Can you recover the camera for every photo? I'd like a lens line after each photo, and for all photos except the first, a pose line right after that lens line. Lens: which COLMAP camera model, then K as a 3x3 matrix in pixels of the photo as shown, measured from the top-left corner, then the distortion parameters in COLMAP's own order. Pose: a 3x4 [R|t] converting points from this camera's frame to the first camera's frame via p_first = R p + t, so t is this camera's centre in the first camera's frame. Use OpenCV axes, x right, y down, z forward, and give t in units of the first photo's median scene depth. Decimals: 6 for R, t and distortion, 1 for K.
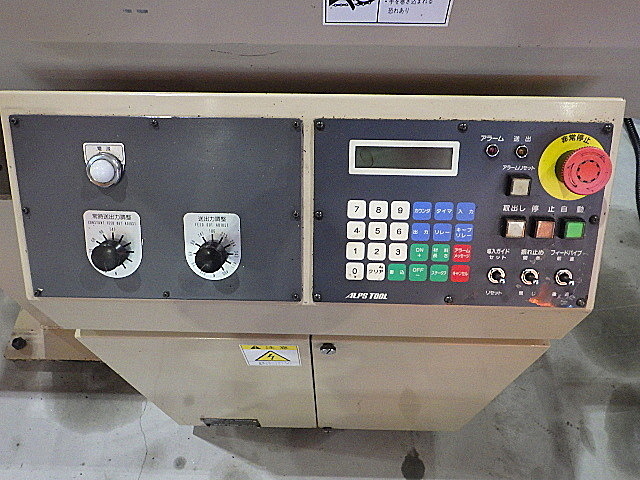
lens RADIAL K [[526.5, 0, 320.0], [0, 526.5, 240.0], [0, 0, 1]] dist [-0.007282, -0.002199]
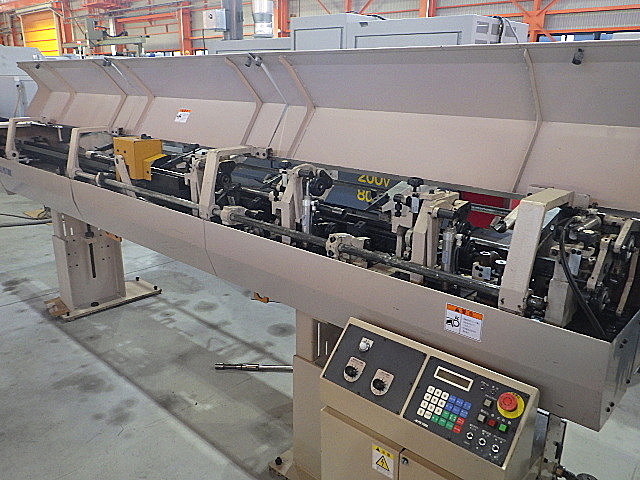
lens RADIAL K [[526.5, 0, 320.0], [0, 526.5, 240.0], [0, 0, 1]] dist [-0.007282, -0.002199]
pose [[0.753168, 0.209943, -0.623428, 1.153130], [-0.563401, 0.695091, -0.446573, 0.928280], [0.339584, 0.687584, 0.641803, -1.453265]]
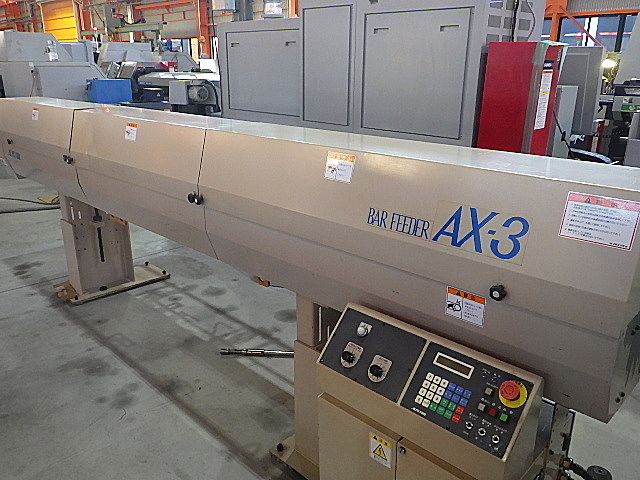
lens RADIAL K [[526.5, 0, 320.0], [0, 526.5, 240.0], [0, 0, 1]] dist [-0.007282, -0.002199]
pose [[0.731442, 0.227253, -0.642922, 1.170096], [-0.580077, 0.703006, -0.411453, 0.837820], [0.358474, 0.673898, 0.646033, -1.307712]]
